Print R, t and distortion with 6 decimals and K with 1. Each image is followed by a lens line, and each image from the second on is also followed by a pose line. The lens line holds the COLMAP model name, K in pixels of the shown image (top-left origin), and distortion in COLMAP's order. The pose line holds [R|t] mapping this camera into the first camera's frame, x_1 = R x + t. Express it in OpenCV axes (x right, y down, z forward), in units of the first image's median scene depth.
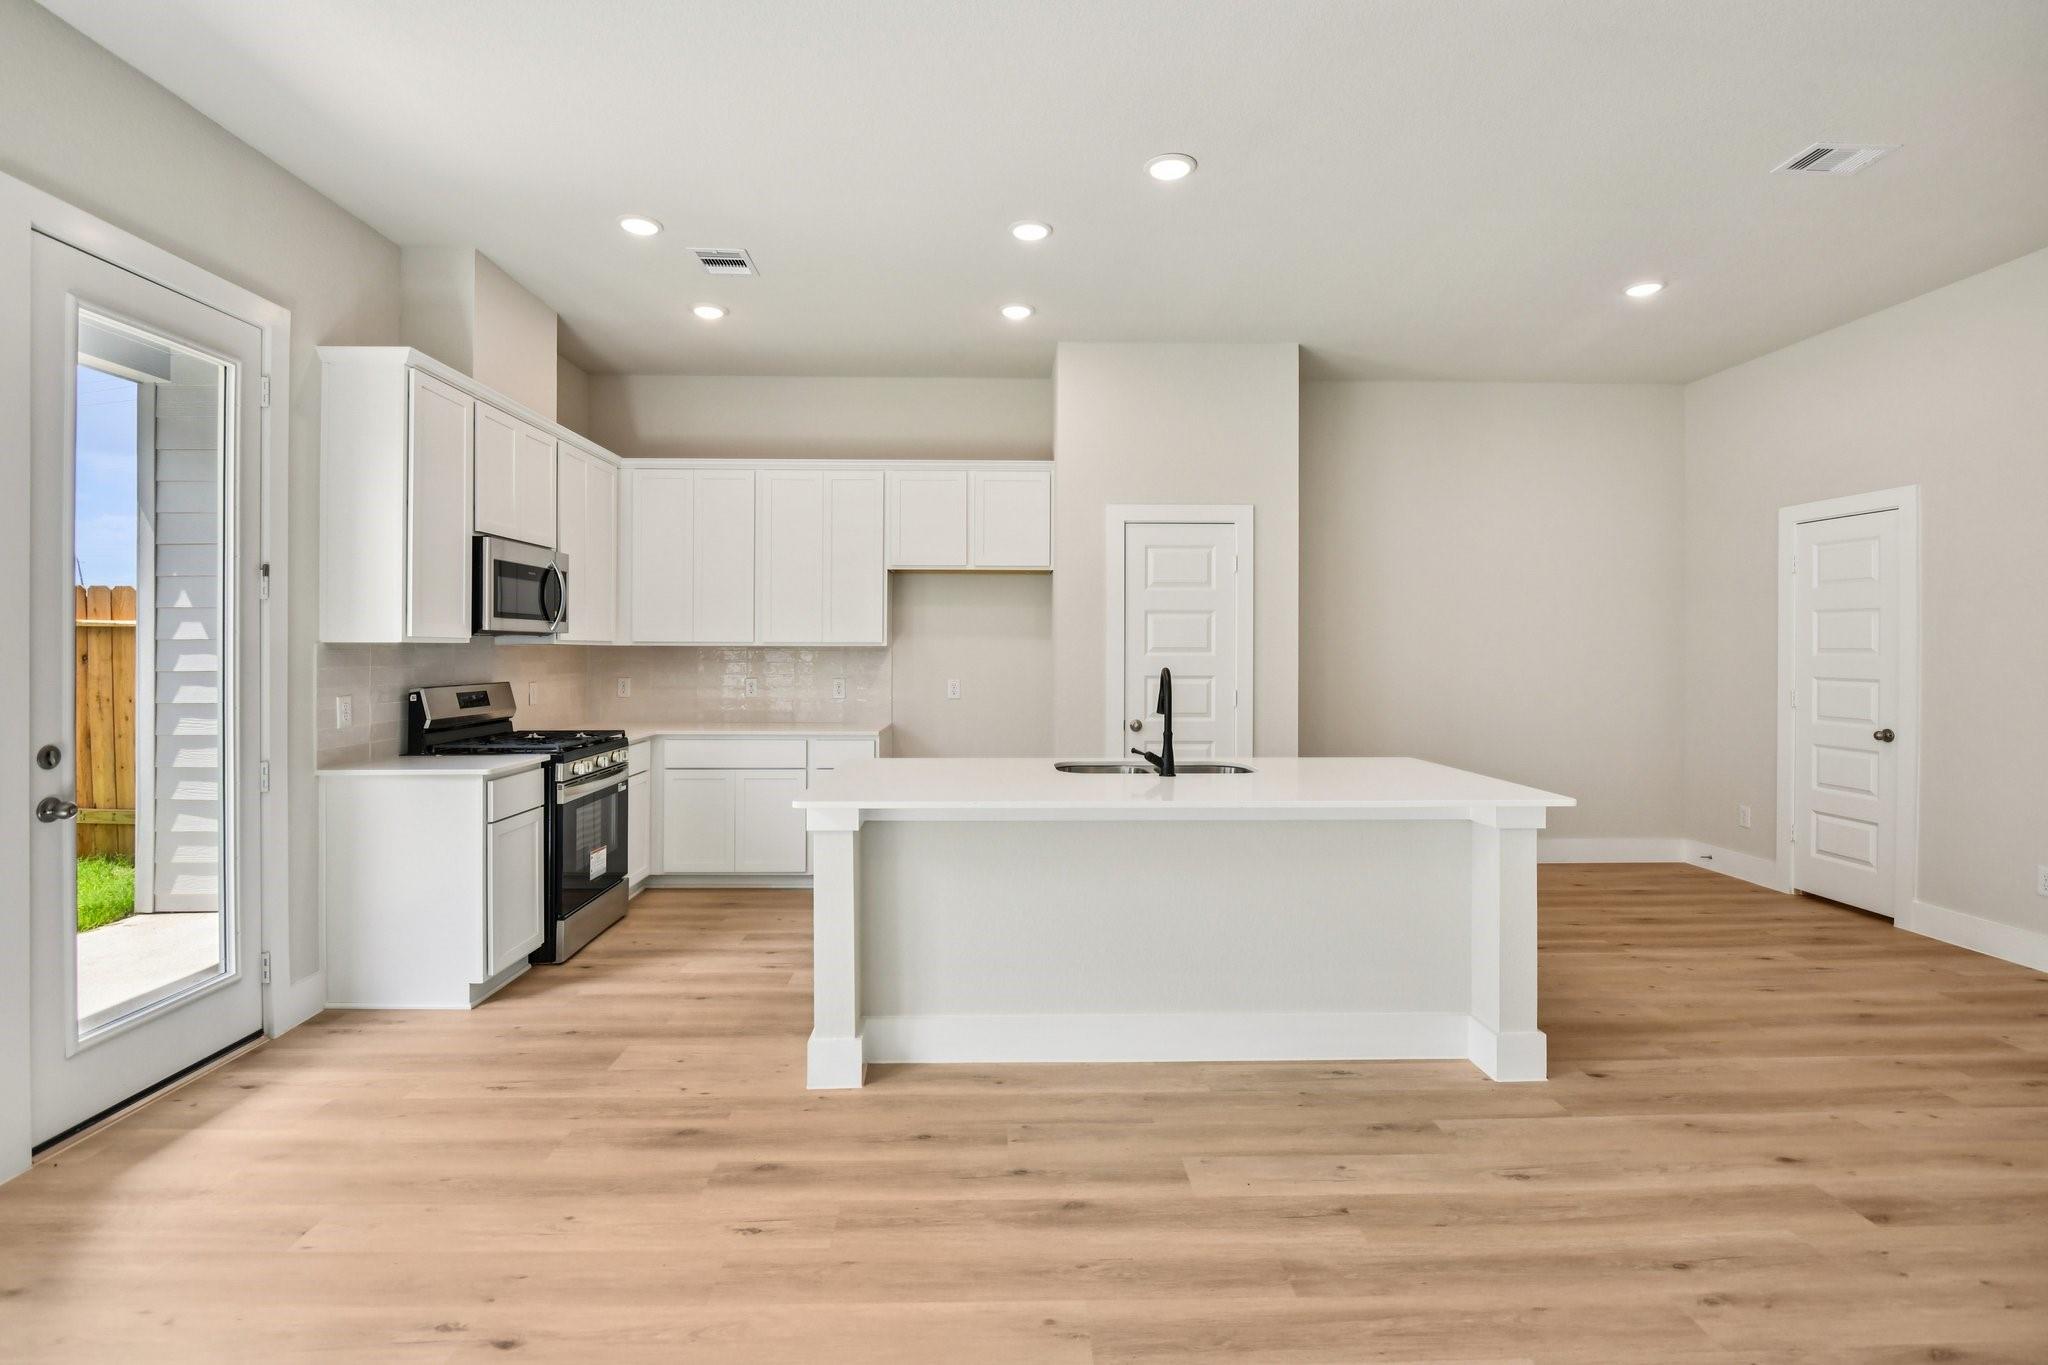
lens RADIAL K [[944.6, 0, 1008.9], [0, 944.6, 653.8], [0, 0, 1]] dist [-0.015769, -0.001184]
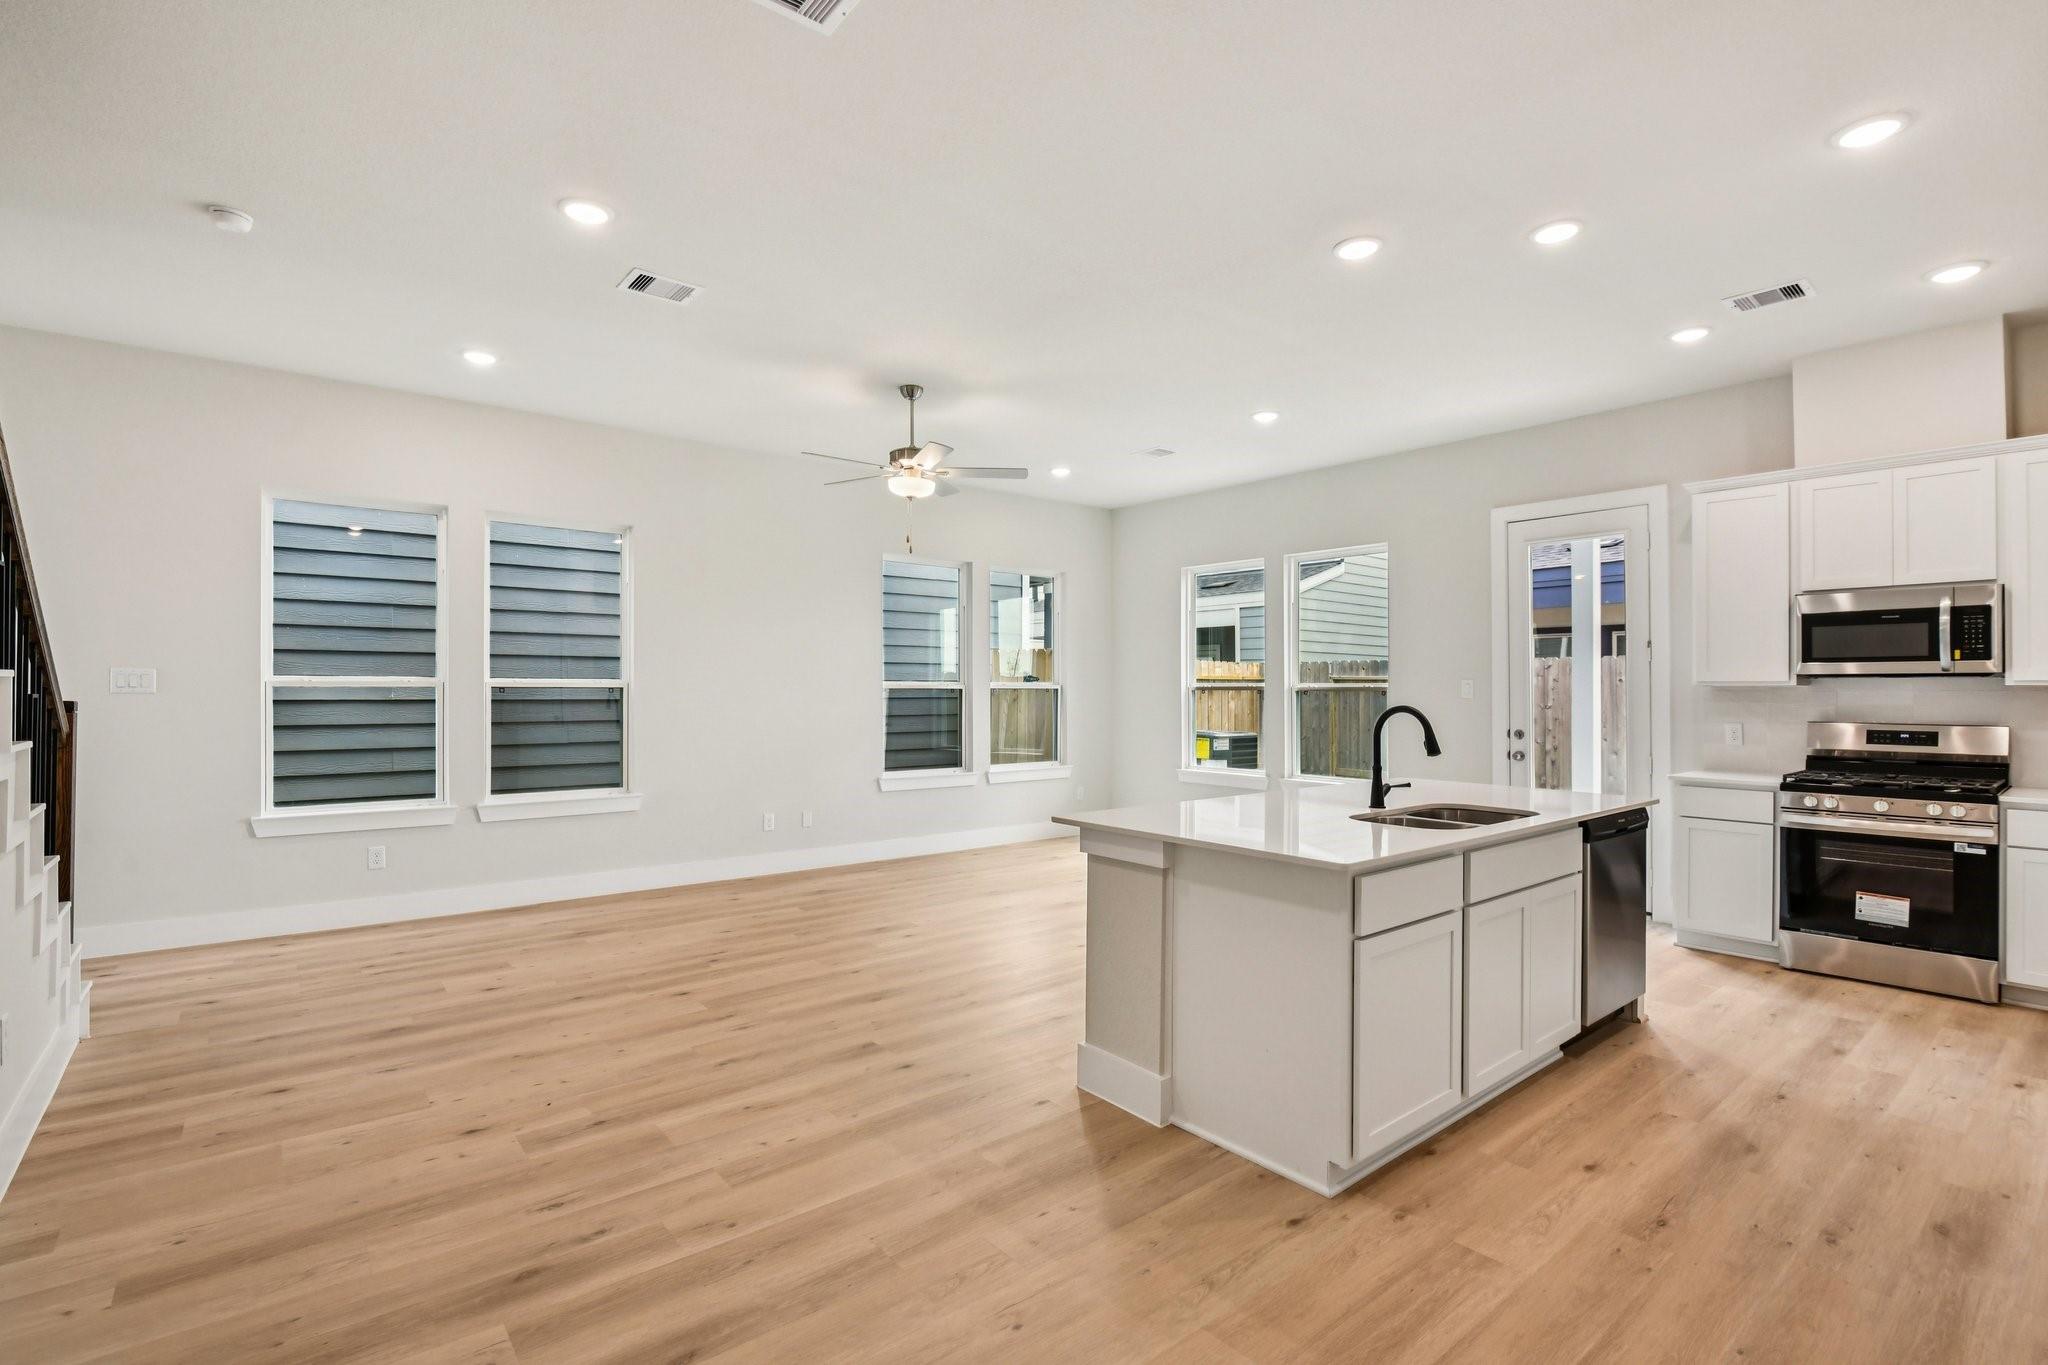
lens RADIAL K [[944.6, 0, 991.1], [0, 944.6, 683.2], [0, 0, 1]] dist [-0.015769, -0.001184]
pose [[-0.805569, -0.010516, -0.592408, 1.103130], [-0.009809, 0.999942, -0.004411, 0.001465], [0.592420, 0.002257, -0.805626, 1.537587]]
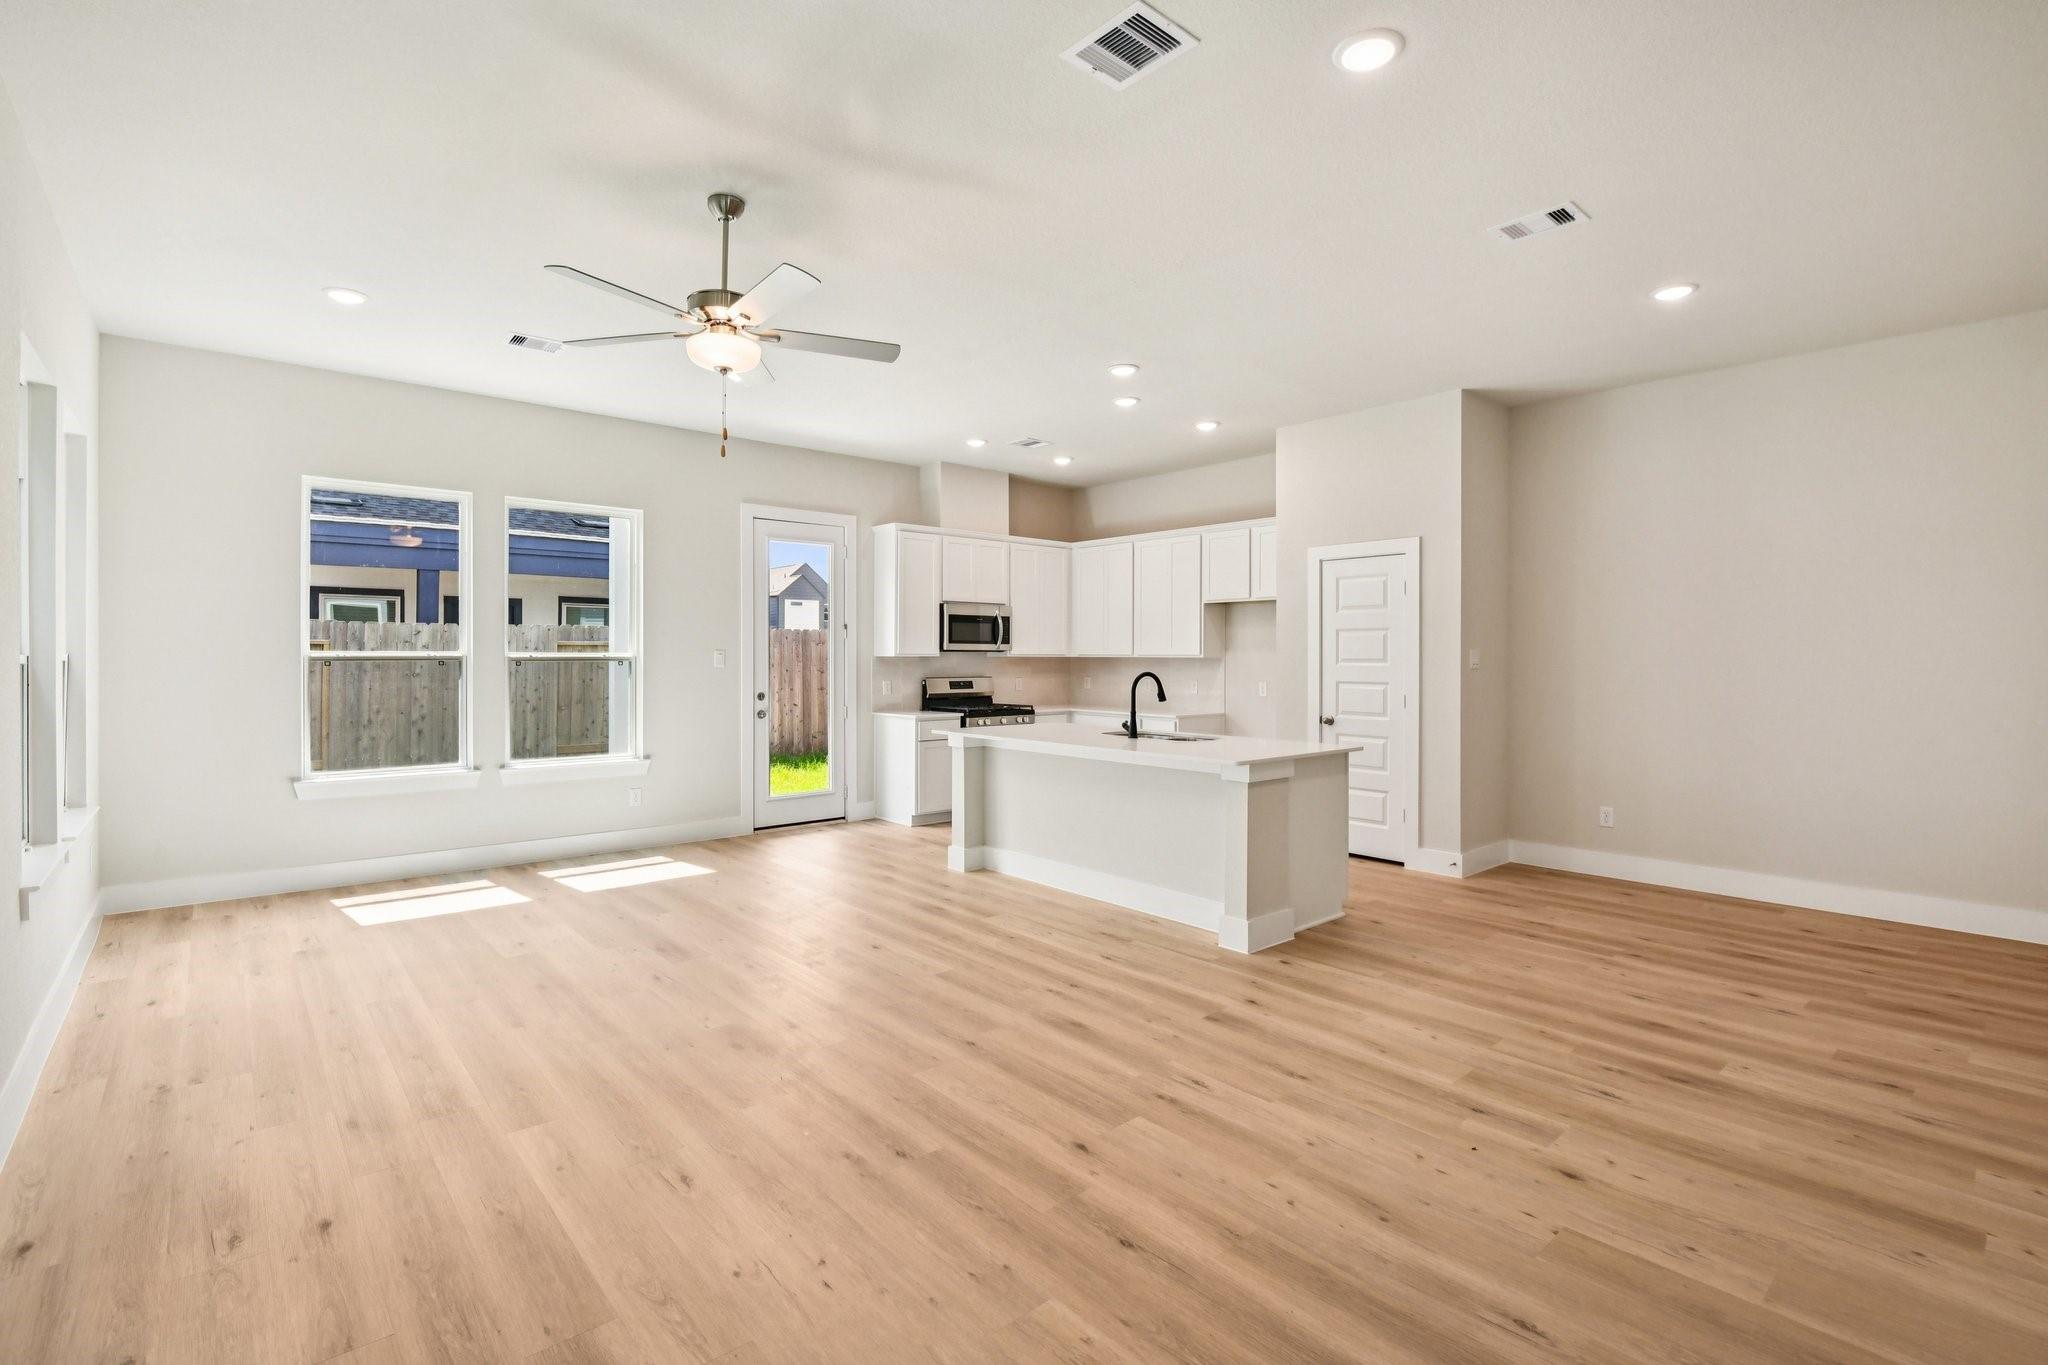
lens RADIAL K [[944.6, 0, 1013.7], [0, 944.6, 661.3], [0, 0, 1]] dist [-0.015769, -0.001184]
pose [[0.630778, 0.003625, -0.775955, 1.269479], [-0.002837, 0.999993, 0.002366, -0.006810], [0.775958, 0.000709, 0.630784, -0.188376]]
